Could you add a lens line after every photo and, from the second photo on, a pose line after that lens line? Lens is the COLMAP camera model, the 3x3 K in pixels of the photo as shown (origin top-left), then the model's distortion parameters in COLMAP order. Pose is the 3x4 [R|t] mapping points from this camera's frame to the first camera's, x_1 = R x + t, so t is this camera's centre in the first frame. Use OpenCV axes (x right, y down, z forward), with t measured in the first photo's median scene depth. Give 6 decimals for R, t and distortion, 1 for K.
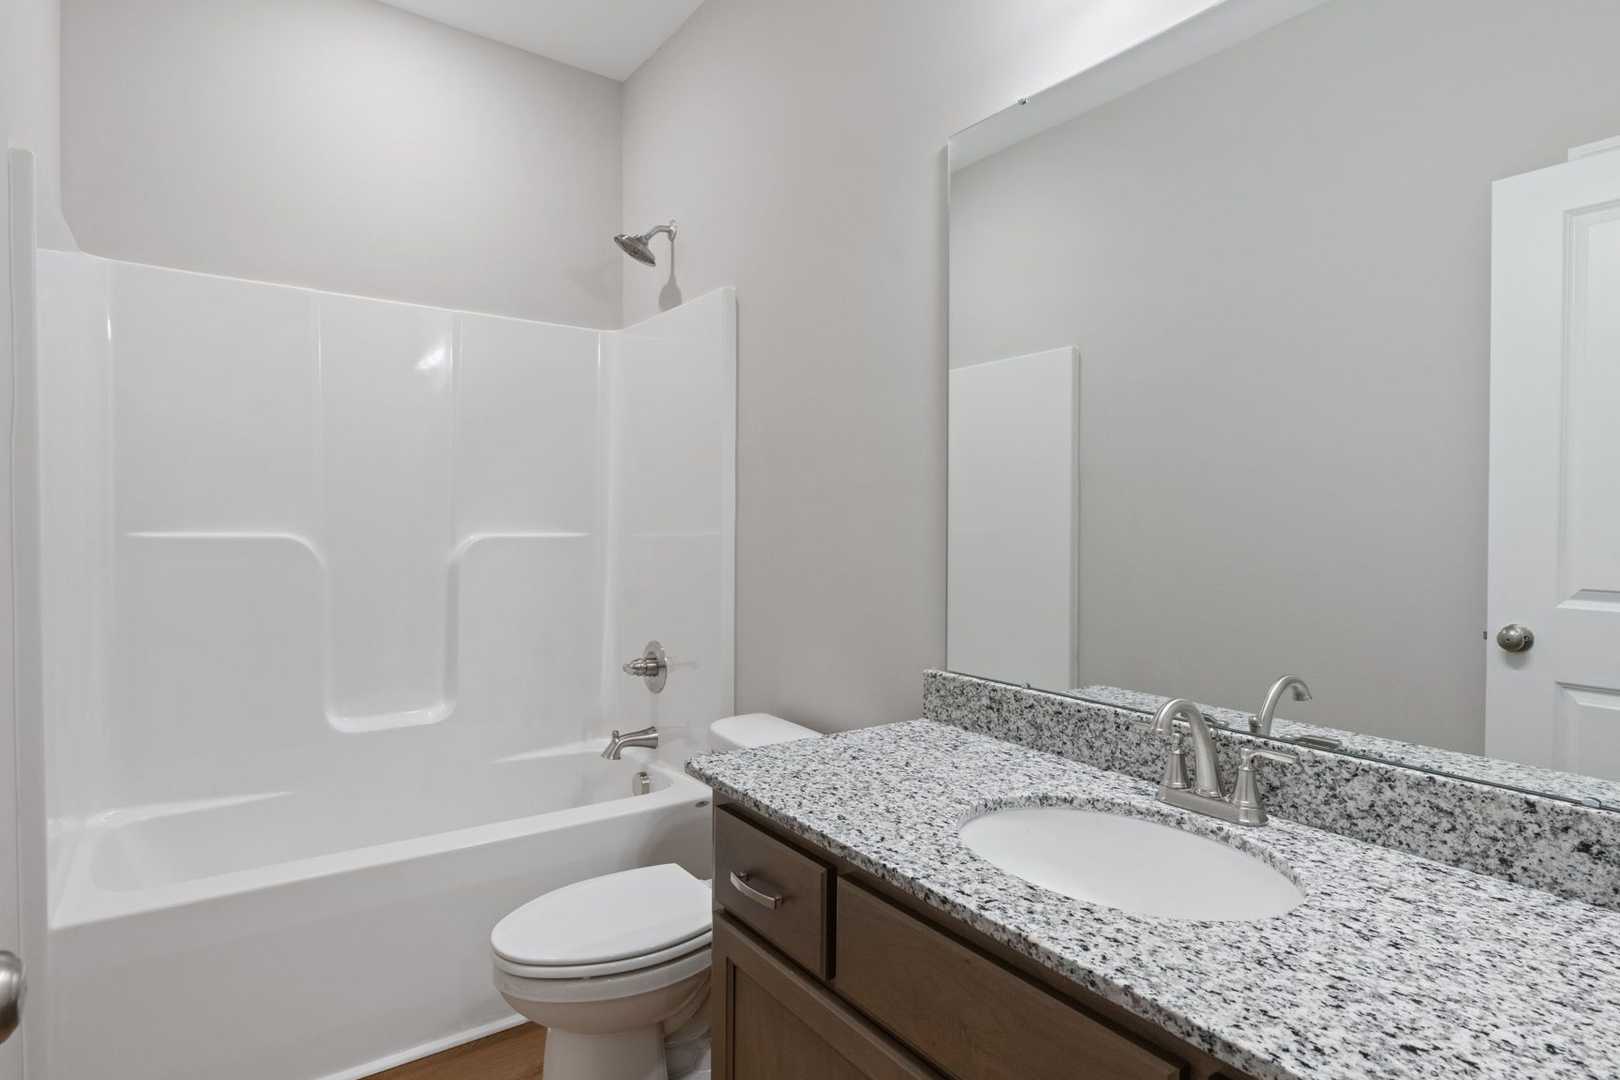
lens RADIAL K [[867.1, 0, 810.0], [0, 867.1, 540.0], [0, 0, 1]] dist [-0.004877, 0.000701]
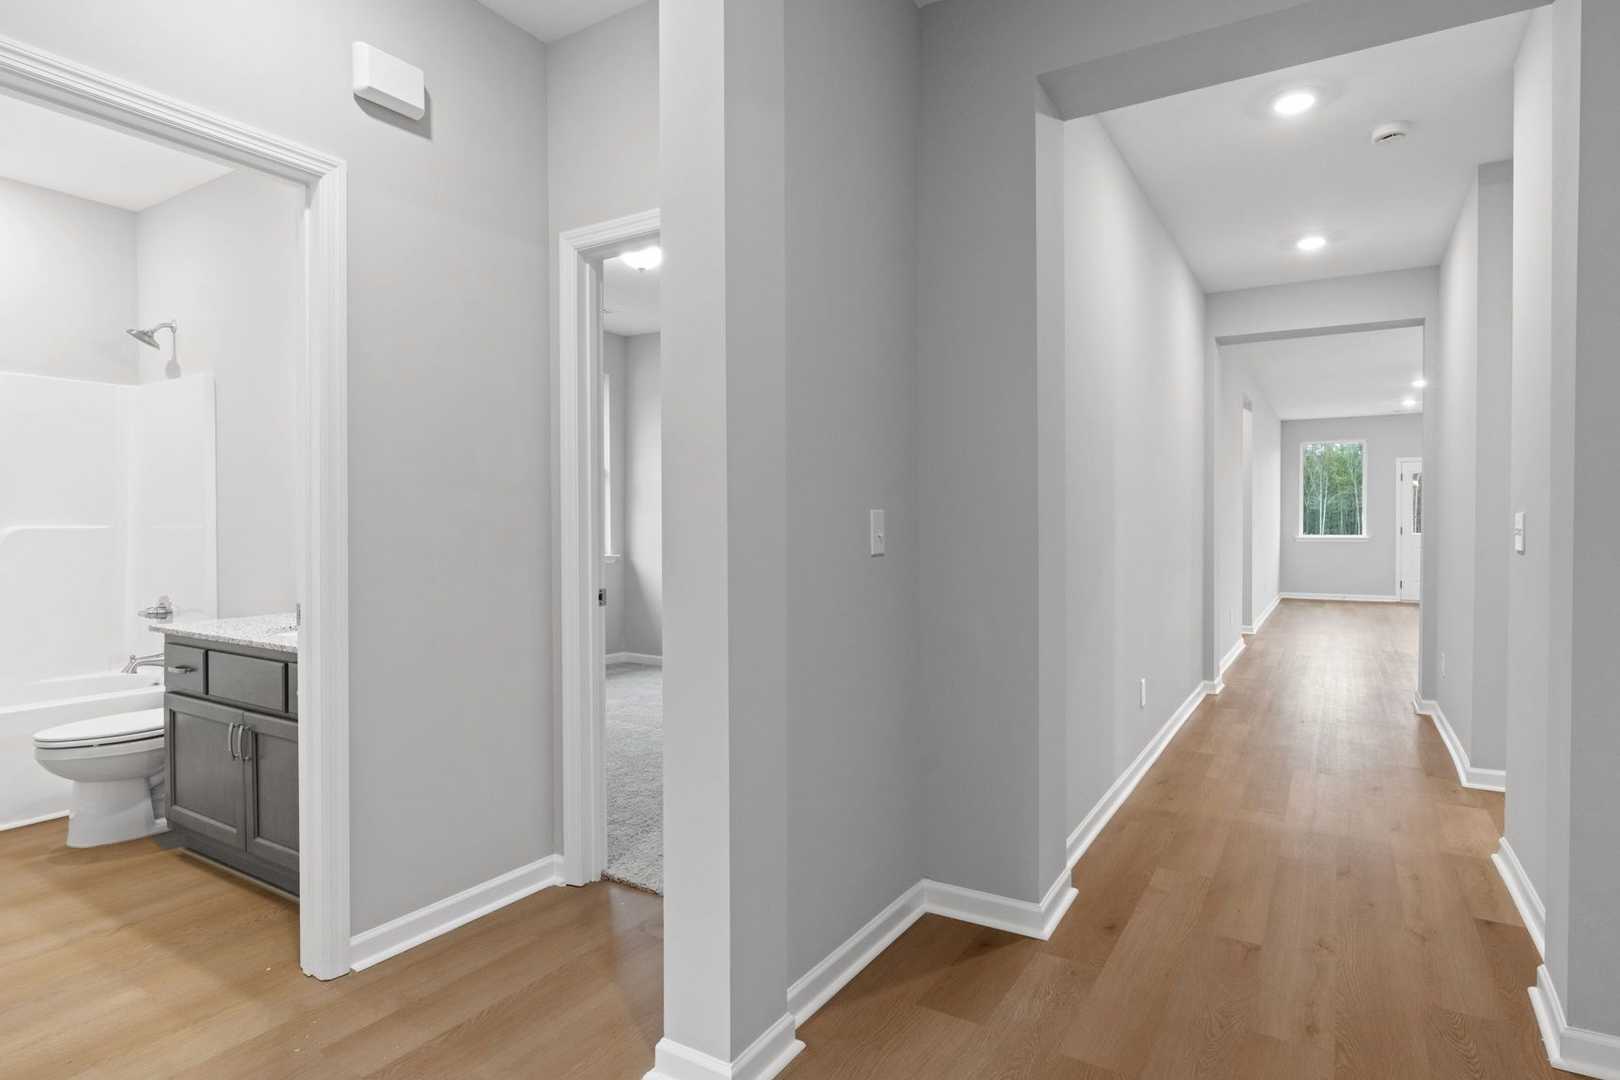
lens RADIAL K [[867.1, 0, 810.0], [0, 867.1, 540.0], [0, 0, 1]] dist [-0.004877, 0.000701]
pose [[0.921483, -0.009579, 0.388302, 0.280971], [0.008396, 0.999954, 0.004743, 0.021911], [-0.388329, -0.001110, 0.921520, -0.848636]]
